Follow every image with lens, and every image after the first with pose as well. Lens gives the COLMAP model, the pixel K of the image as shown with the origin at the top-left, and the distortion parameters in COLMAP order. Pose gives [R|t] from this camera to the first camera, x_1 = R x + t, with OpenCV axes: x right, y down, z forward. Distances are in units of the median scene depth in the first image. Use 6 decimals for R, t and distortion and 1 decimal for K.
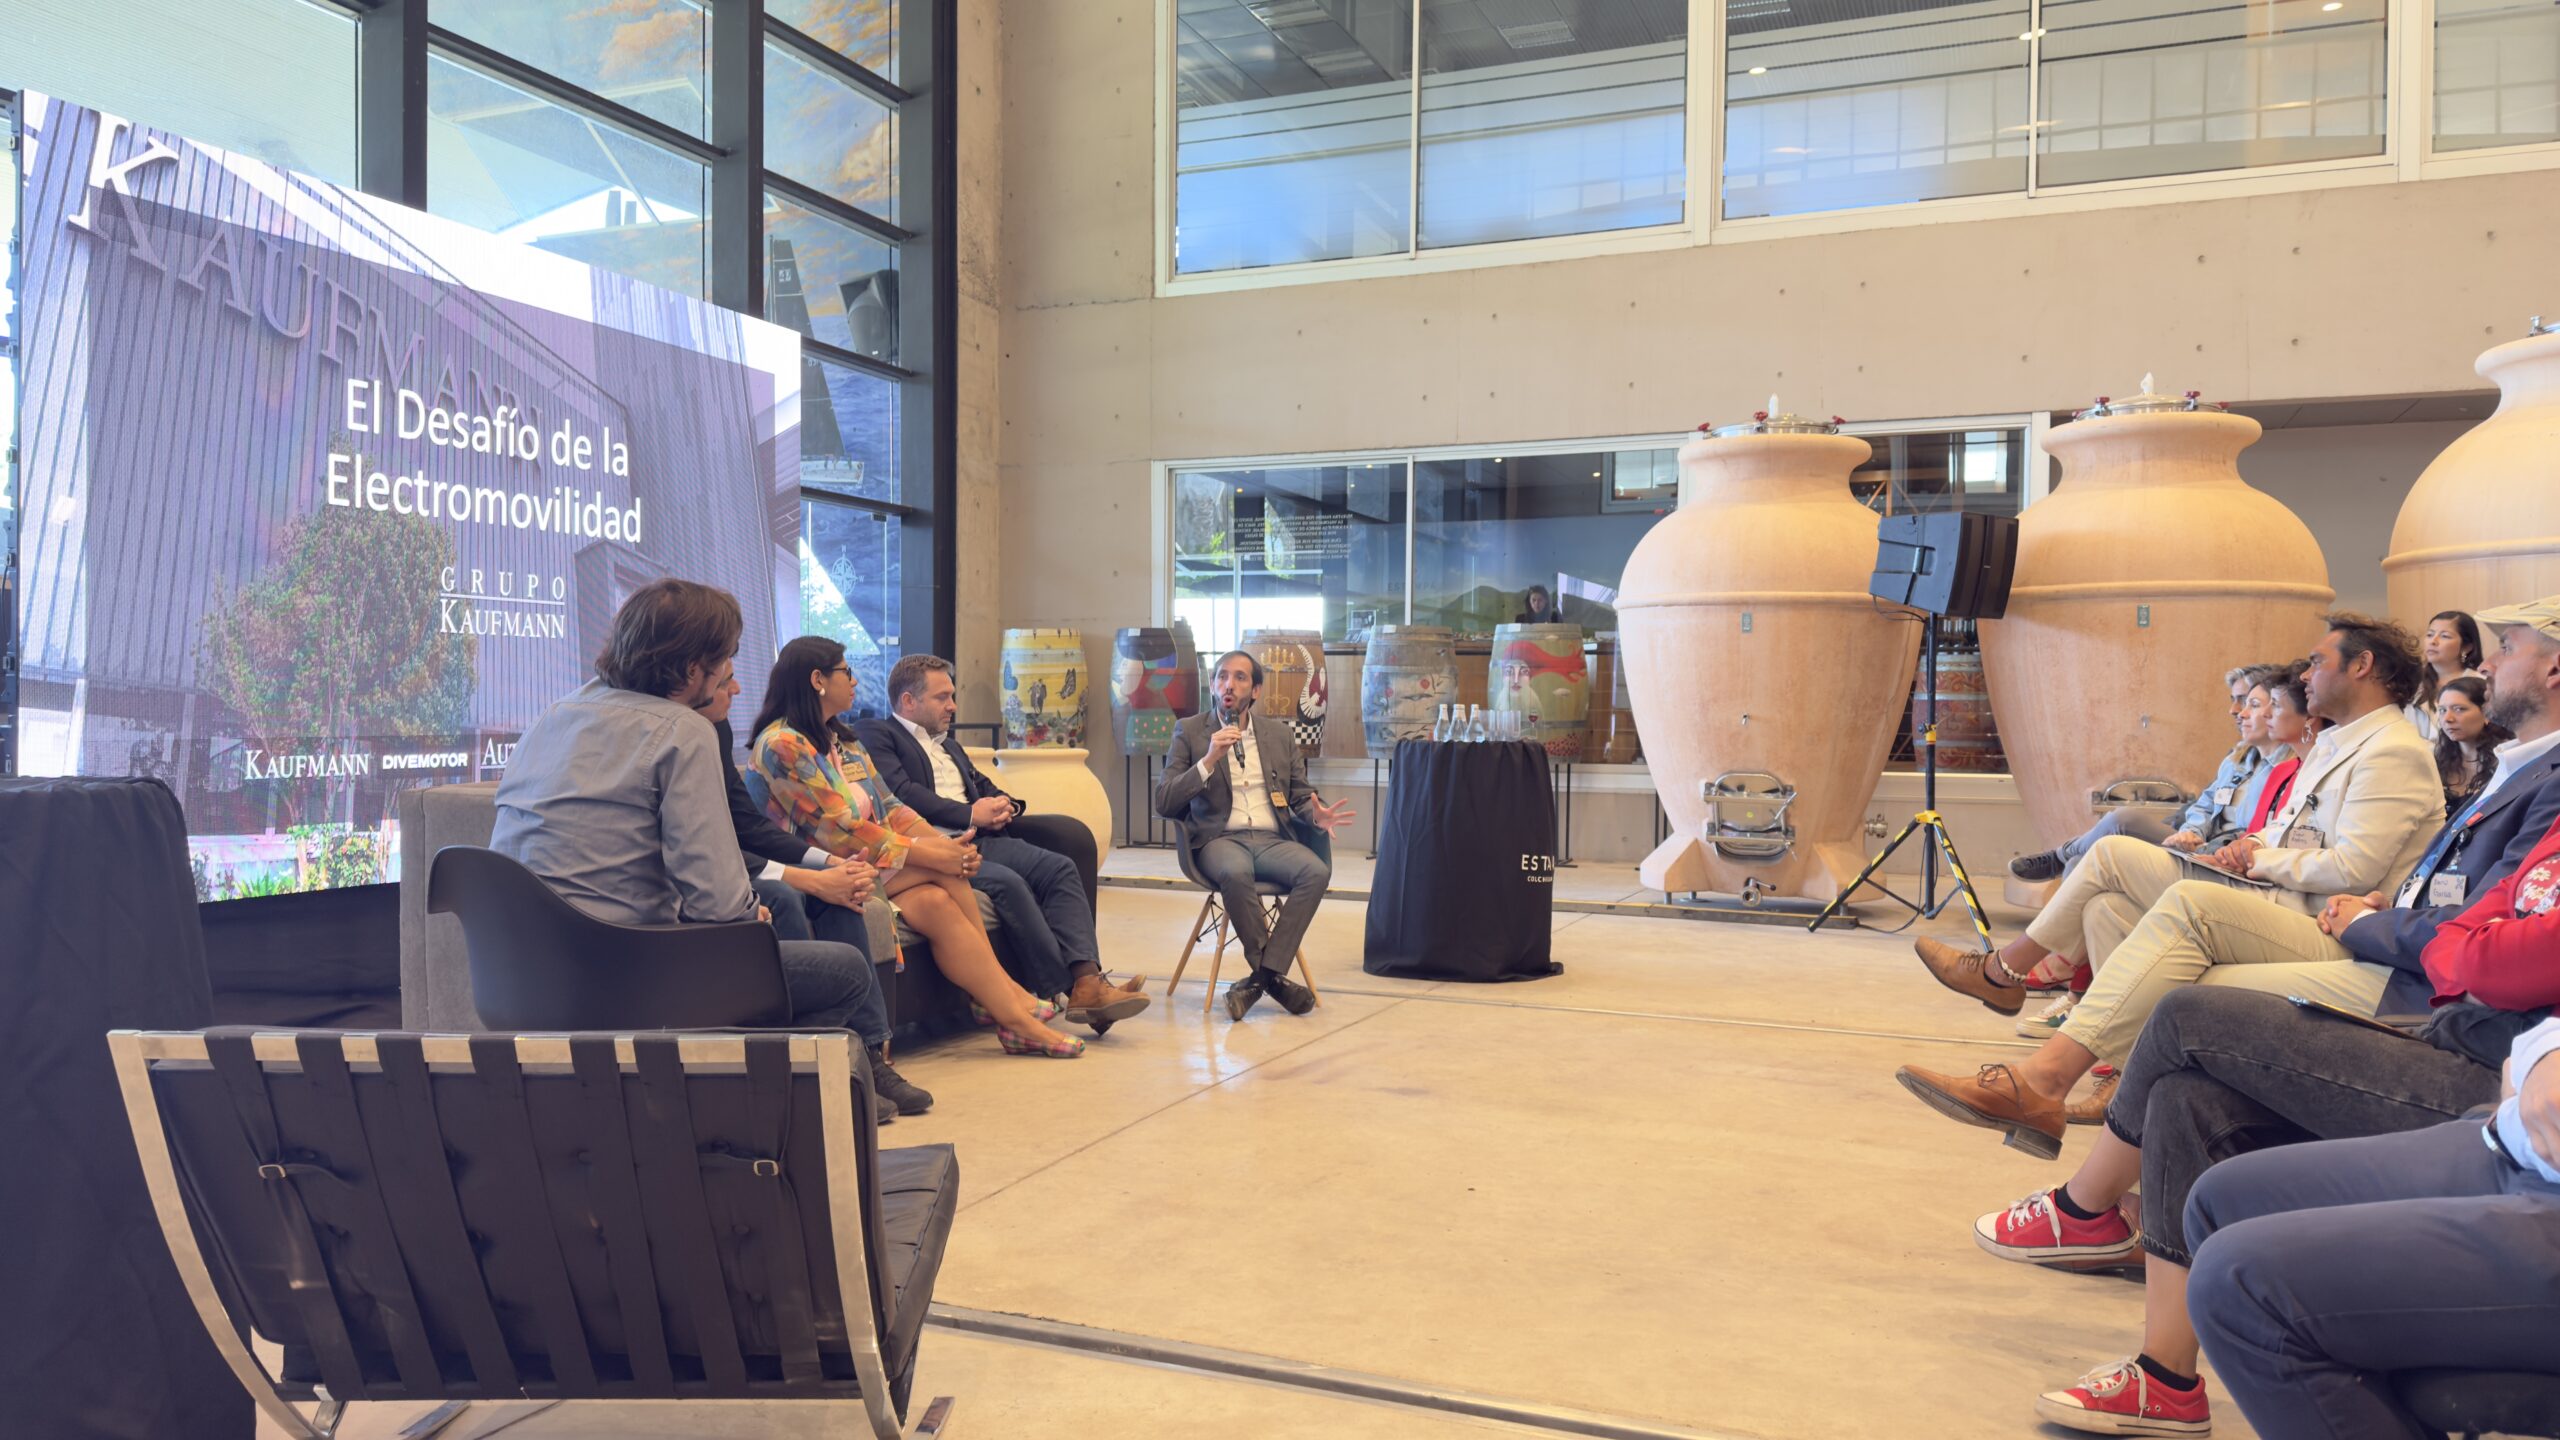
lens RADIAL K [[1740.4, 0, 1280.0], [0, 1740.4, 720.0], [0, 0, 1]] dist [0.005720, 0.000004]
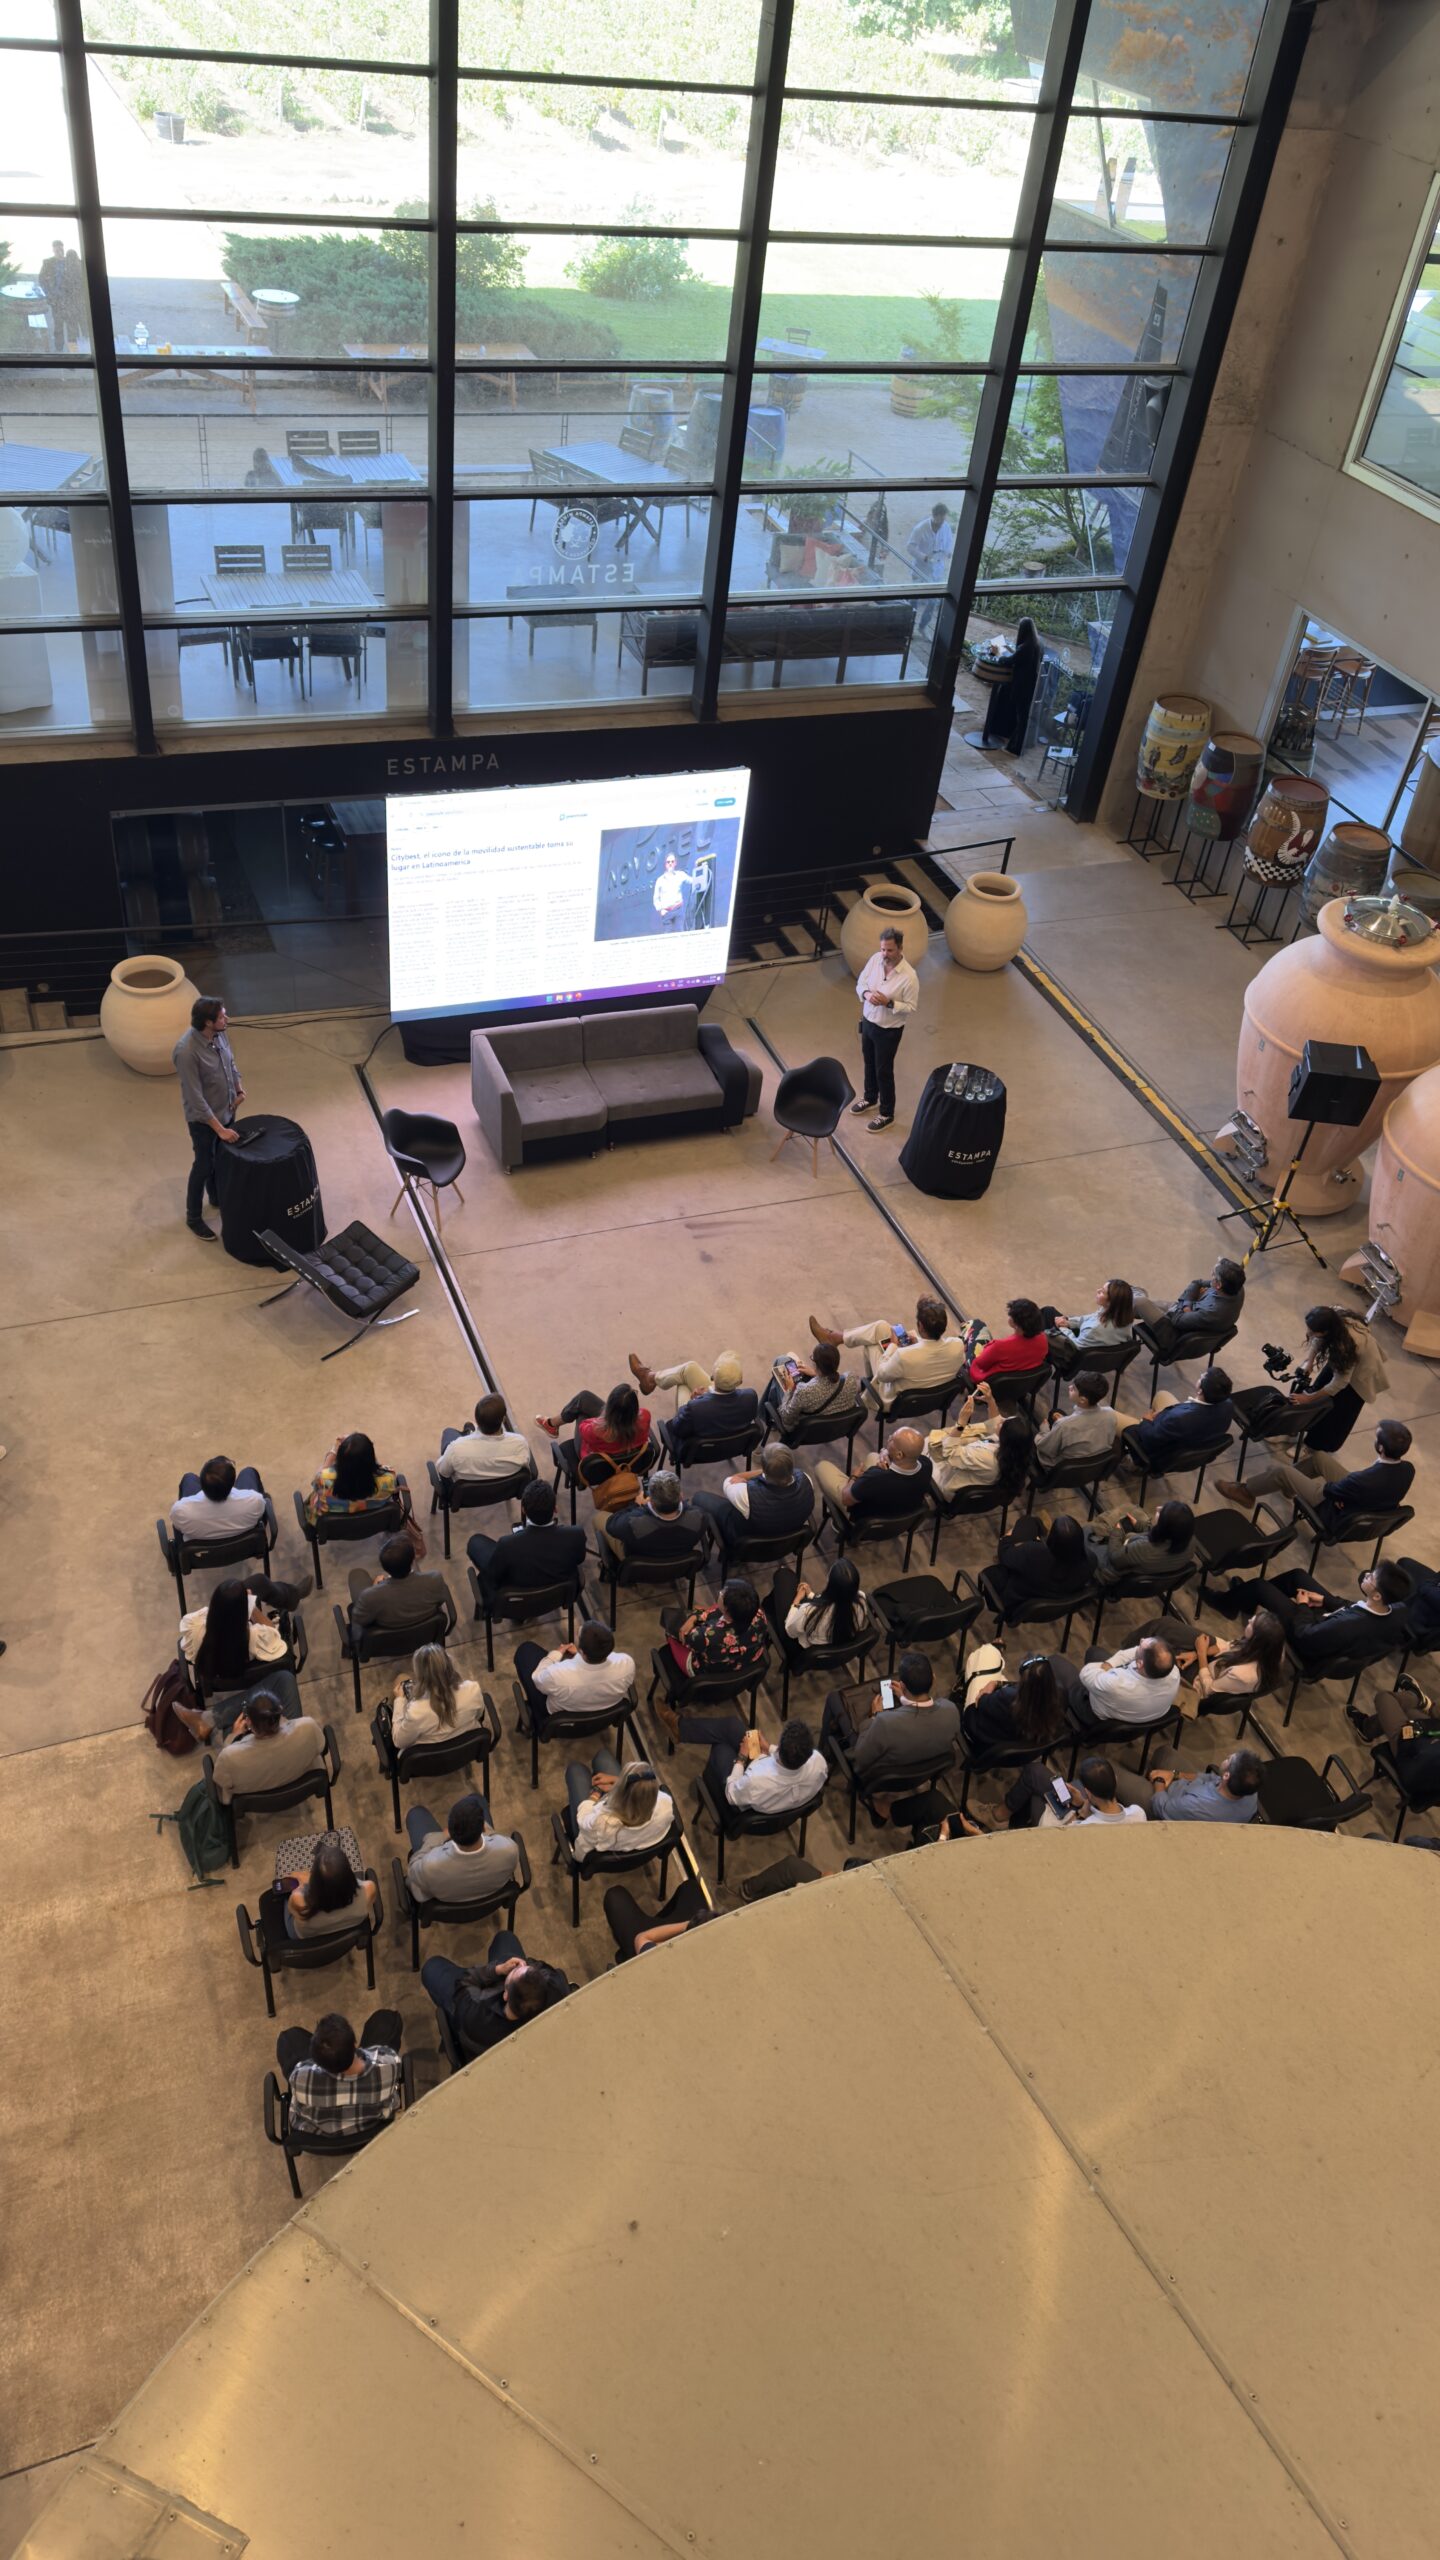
lens RADIAL K [[1740.4, 0, 720.0], [0, 1740.4, 1280.0], [0, 0, 1]] dist [0.005720, 0.000004]
pose [[0.686473, 0.527375, -0.500630, 0.548201], [-0.113257, 0.757620, 0.642795, -0.559791], [0.718281, -0.384561, 0.579815, -0.233712]]
